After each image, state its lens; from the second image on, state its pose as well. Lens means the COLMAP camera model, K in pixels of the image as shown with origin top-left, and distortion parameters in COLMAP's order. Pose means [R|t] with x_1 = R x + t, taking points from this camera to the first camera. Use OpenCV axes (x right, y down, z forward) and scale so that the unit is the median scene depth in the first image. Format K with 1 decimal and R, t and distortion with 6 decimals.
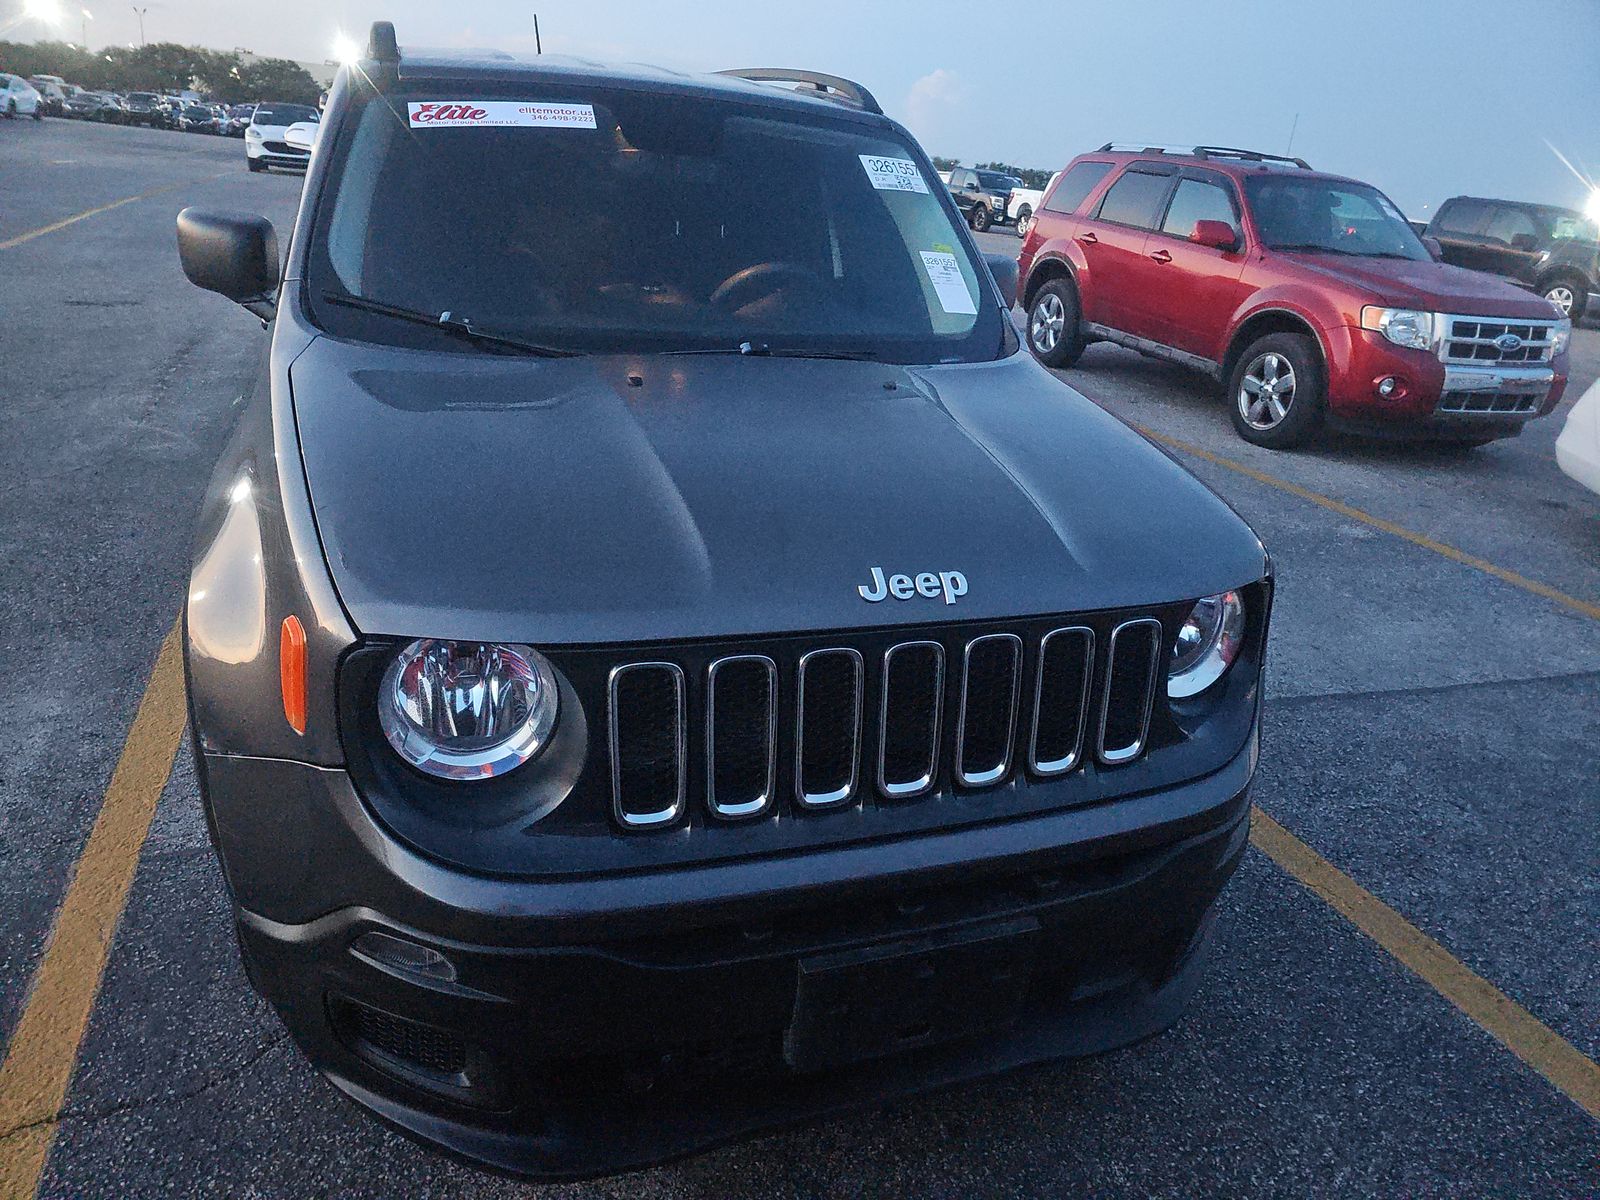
lens RADIAL K [[1070.9, 0, 800.0], [0, 1070.9, 600.0], [0, 0, 1]] dist [0.008631, 0.000687]
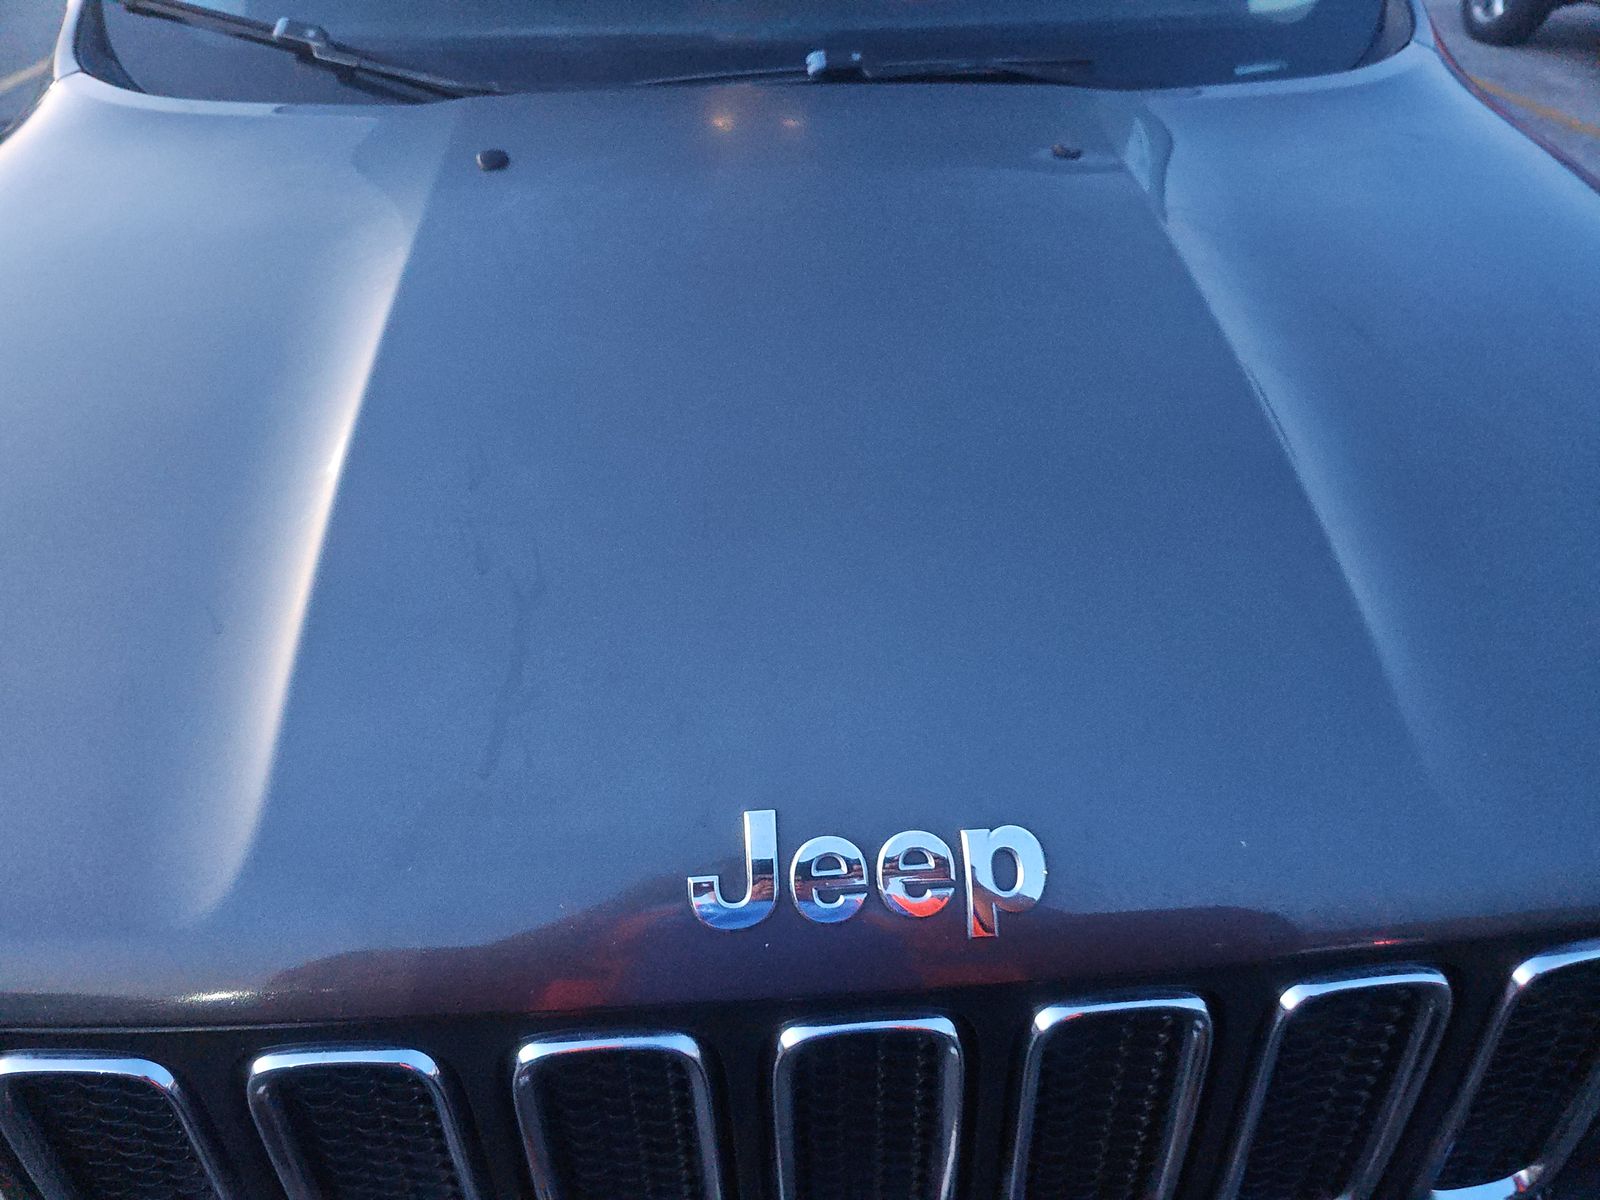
lens RADIAL K [[1070.9, 0, 800.0], [0, 1070.9, 600.0], [0, 0, 1]] dist [0.008631, 0.000687]
pose [[0.957084, 0.098706, -0.272484, 0.115401], [-0.028276, 0.967531, 0.251166, -0.122451], [0.288428, -0.232682, 0.928799, 0.484327]]
